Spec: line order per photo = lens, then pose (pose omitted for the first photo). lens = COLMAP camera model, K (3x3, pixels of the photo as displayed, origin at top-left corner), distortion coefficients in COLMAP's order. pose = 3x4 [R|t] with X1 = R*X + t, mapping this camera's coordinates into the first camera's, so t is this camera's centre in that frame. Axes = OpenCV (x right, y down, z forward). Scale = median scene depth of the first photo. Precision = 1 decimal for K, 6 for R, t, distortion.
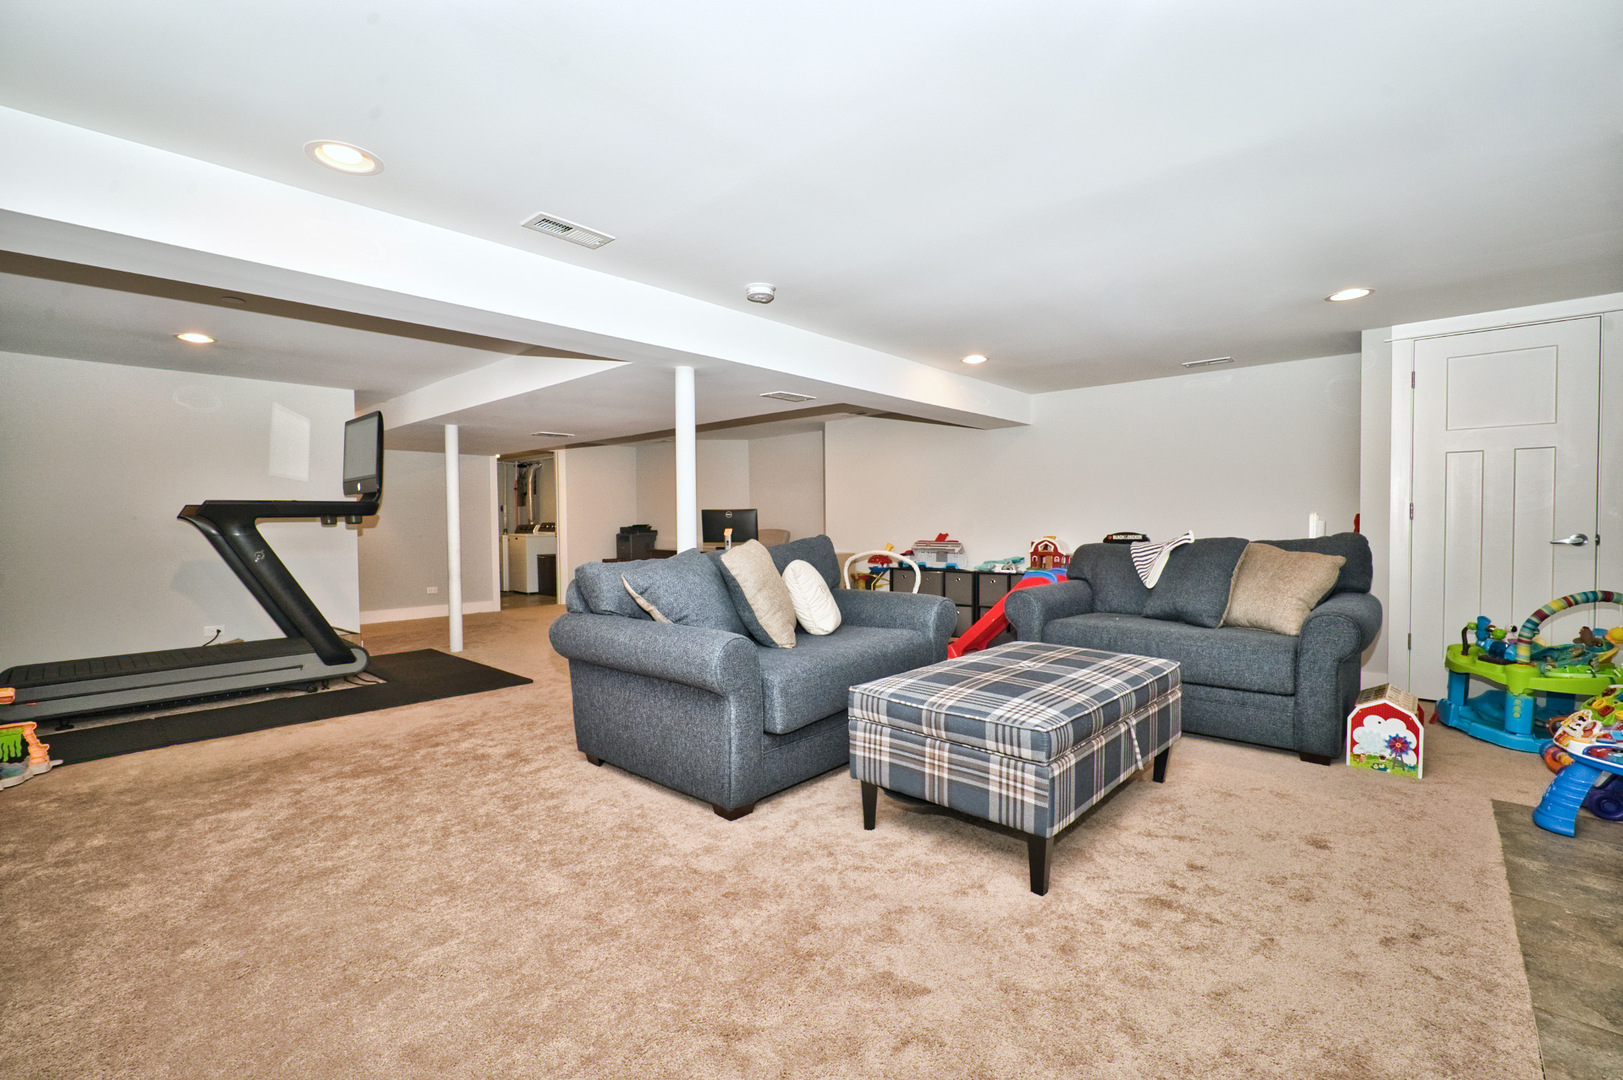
lens RADIAL K [[702.5, 0, 806.8], [0, 702.5, 537.5], [0, 0, 1]] dist [-0.017651, 0.001105]
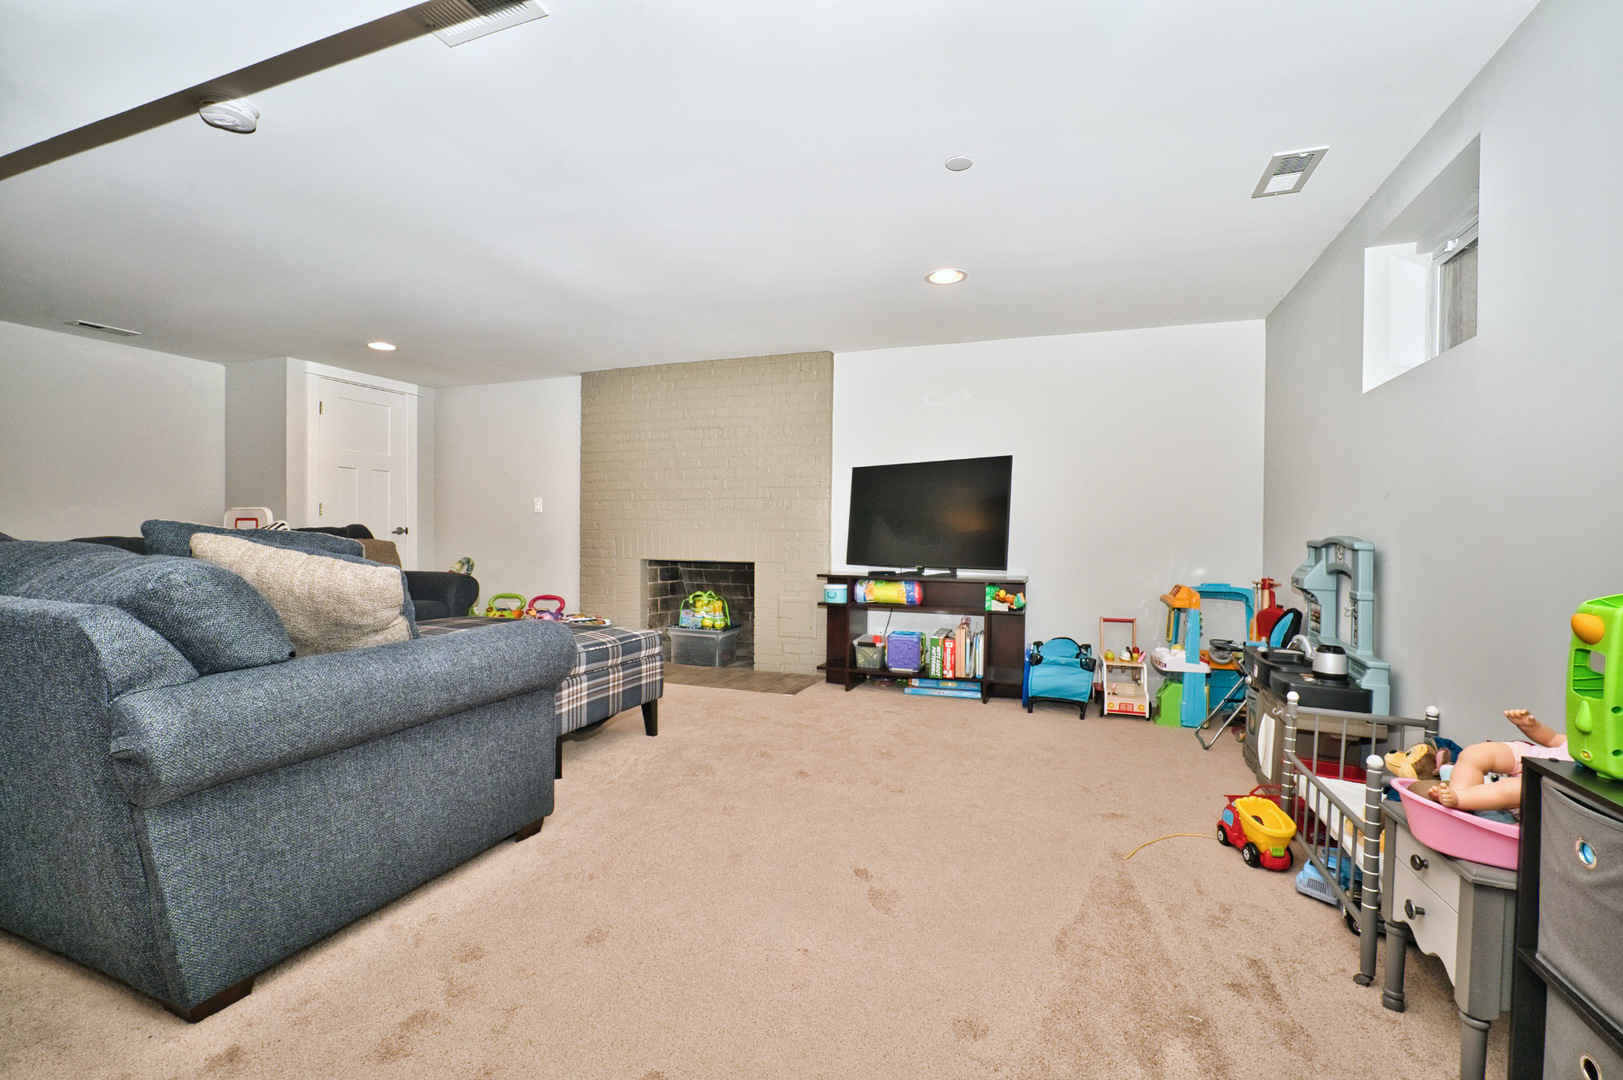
lens RADIAL K [[702.5, 0, 806.8], [0, 702.5, 537.5], [0, 0, 1]] dist [-0.017651, 0.001105]
pose [[-0.372365, -0.001097, 0.928086, -1.161583], [0.011894, 0.999912, 0.005954, 0.032710], [-0.928010, 0.013256, -0.372319, 1.106669]]
